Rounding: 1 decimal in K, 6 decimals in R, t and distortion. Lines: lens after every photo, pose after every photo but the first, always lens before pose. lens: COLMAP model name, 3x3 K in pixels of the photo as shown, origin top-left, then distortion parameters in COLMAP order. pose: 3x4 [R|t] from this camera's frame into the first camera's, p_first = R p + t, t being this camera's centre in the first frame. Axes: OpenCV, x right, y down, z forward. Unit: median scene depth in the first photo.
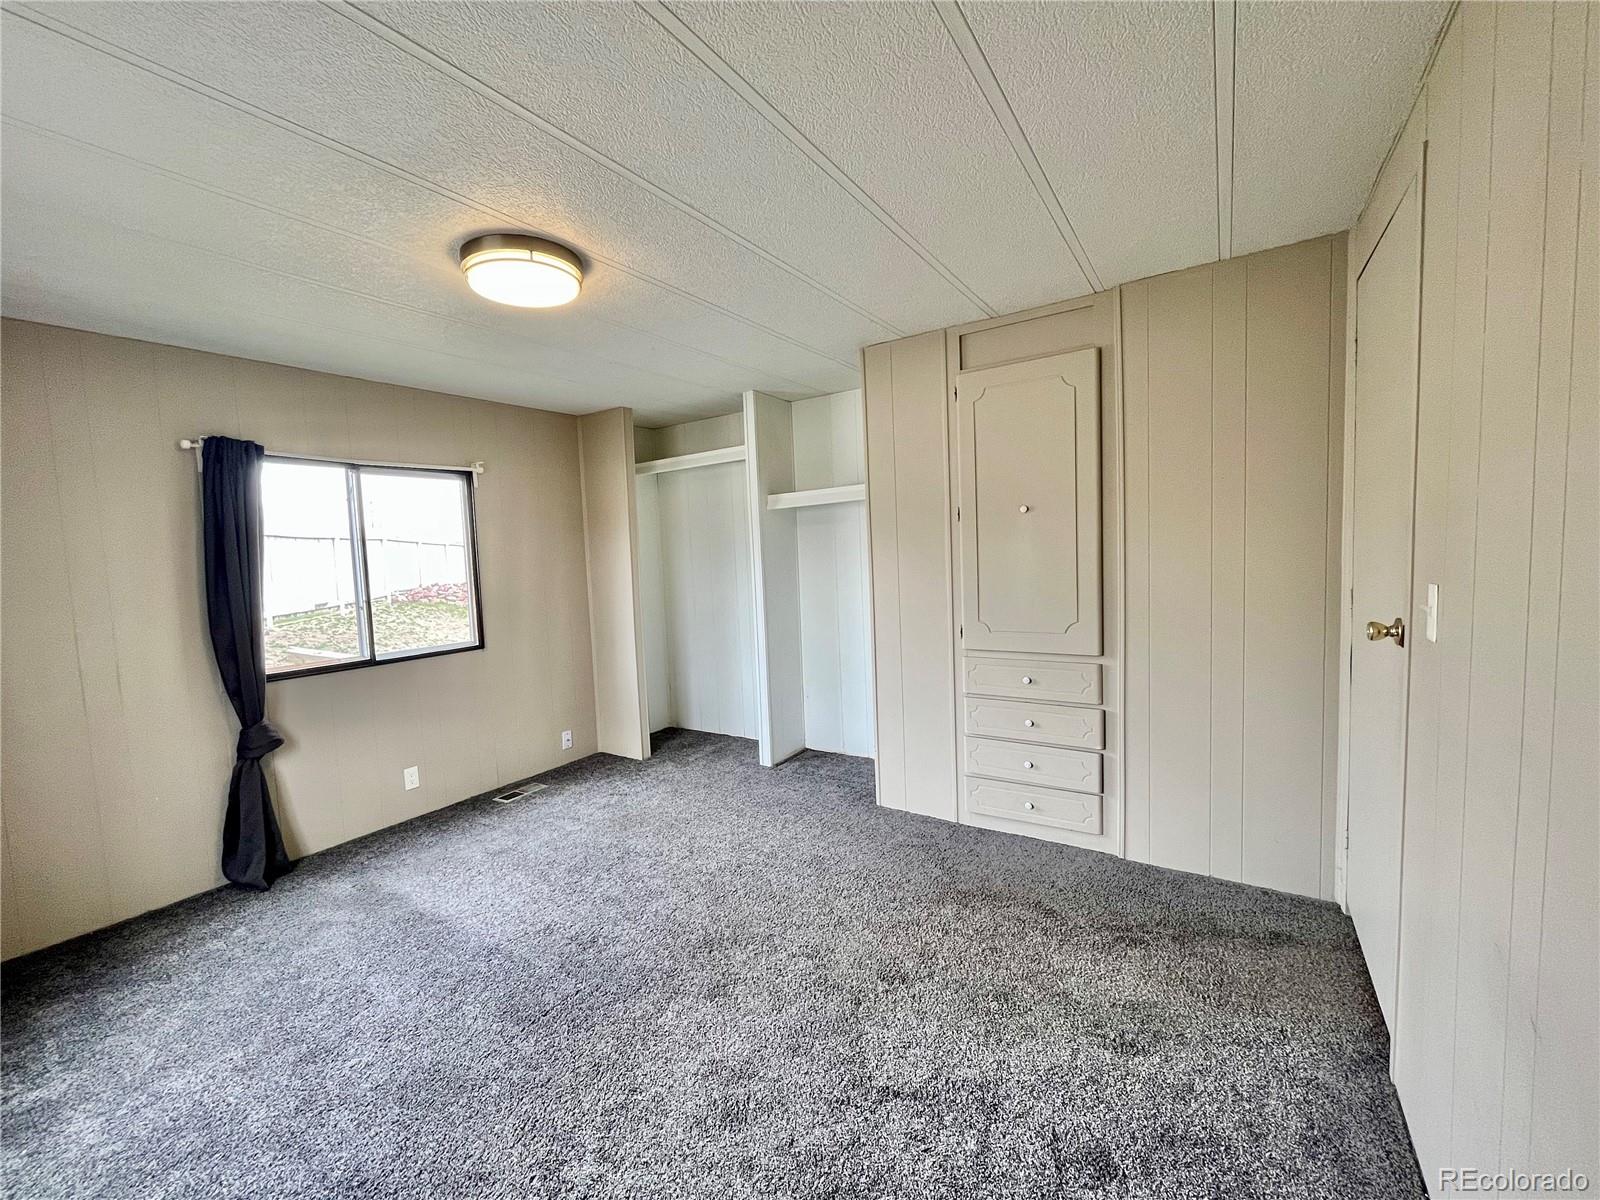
lens RADIAL K [[634.0, 0, 800.0], [0, 634.0, 600.0], [0, 0, 1]] dist [-0.000307, 0.000035]
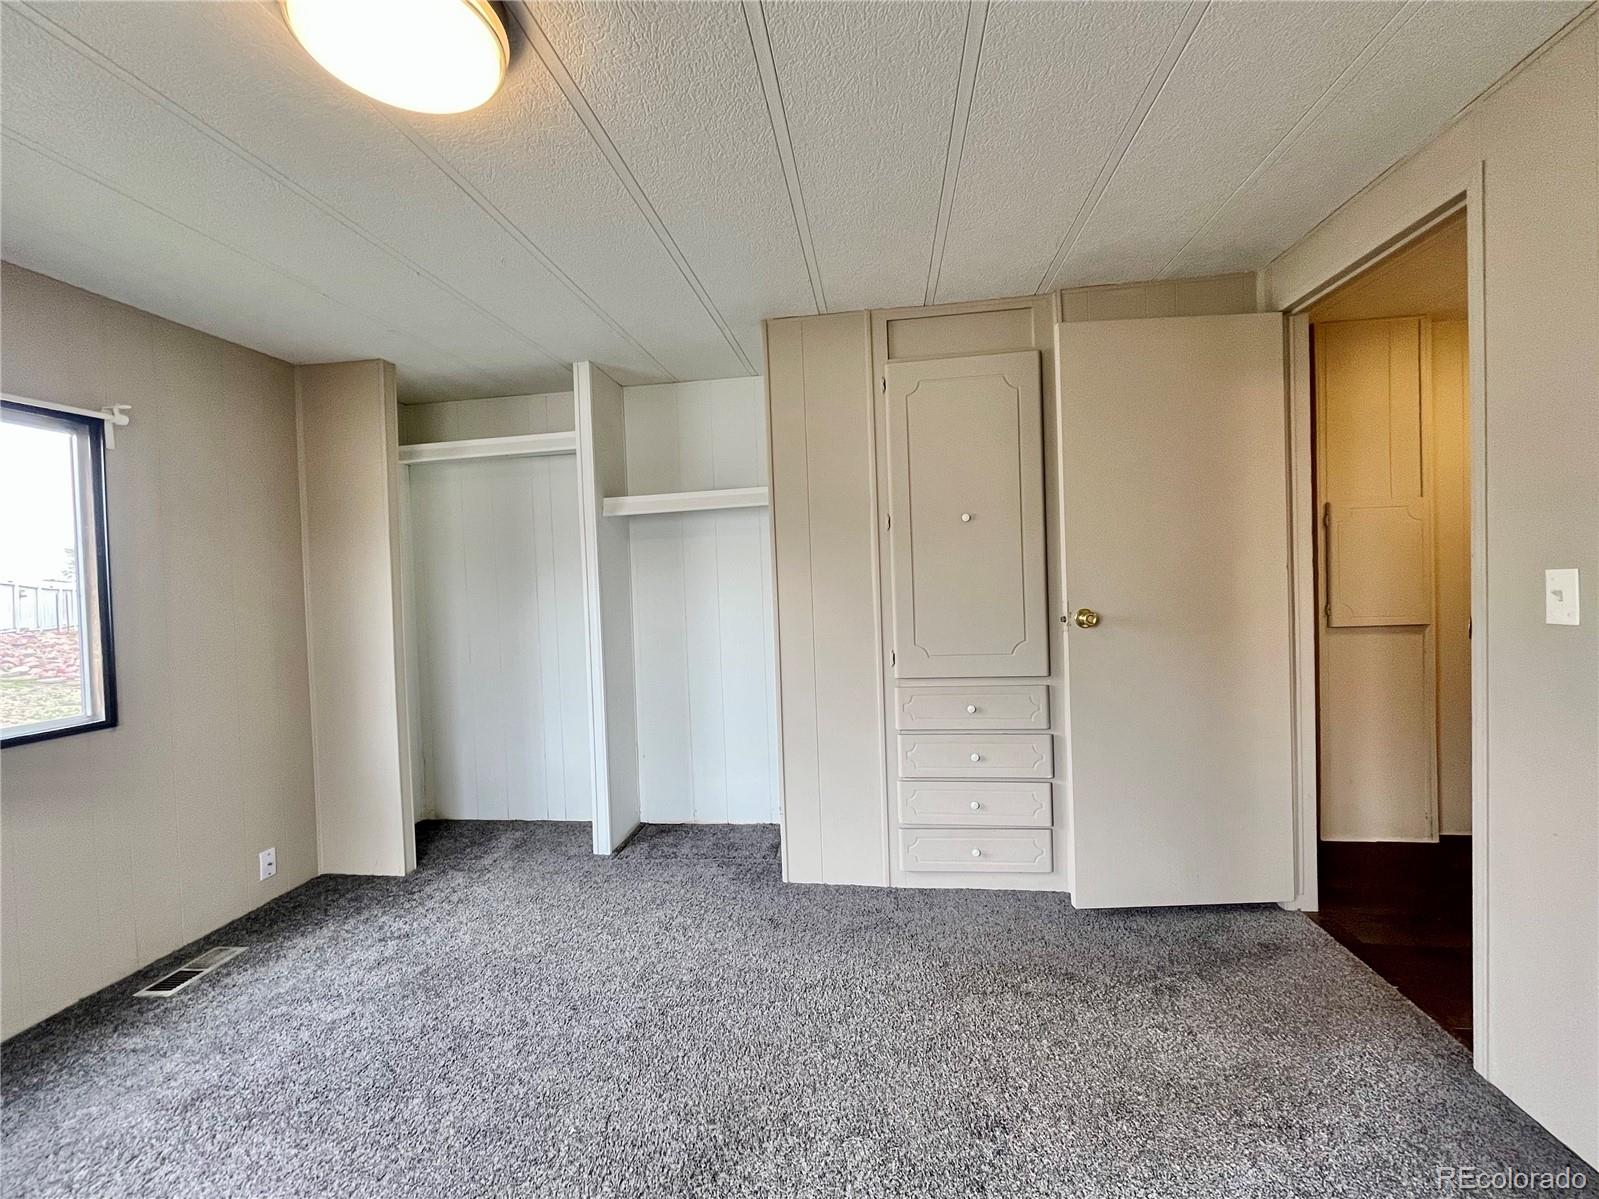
lens RADIAL K [[660.3, 0, 799.5], [0, 660.3, 599.5], [0, 0, 1]] dist [-0.002526, -0.000119]
pose [[0.905867, -0.001190, 0.423561, -0.197244], [0.030561, 0.997573, -0.062557, 0.018698], [-0.422459, 0.069613, 0.903705, 0.198984]]
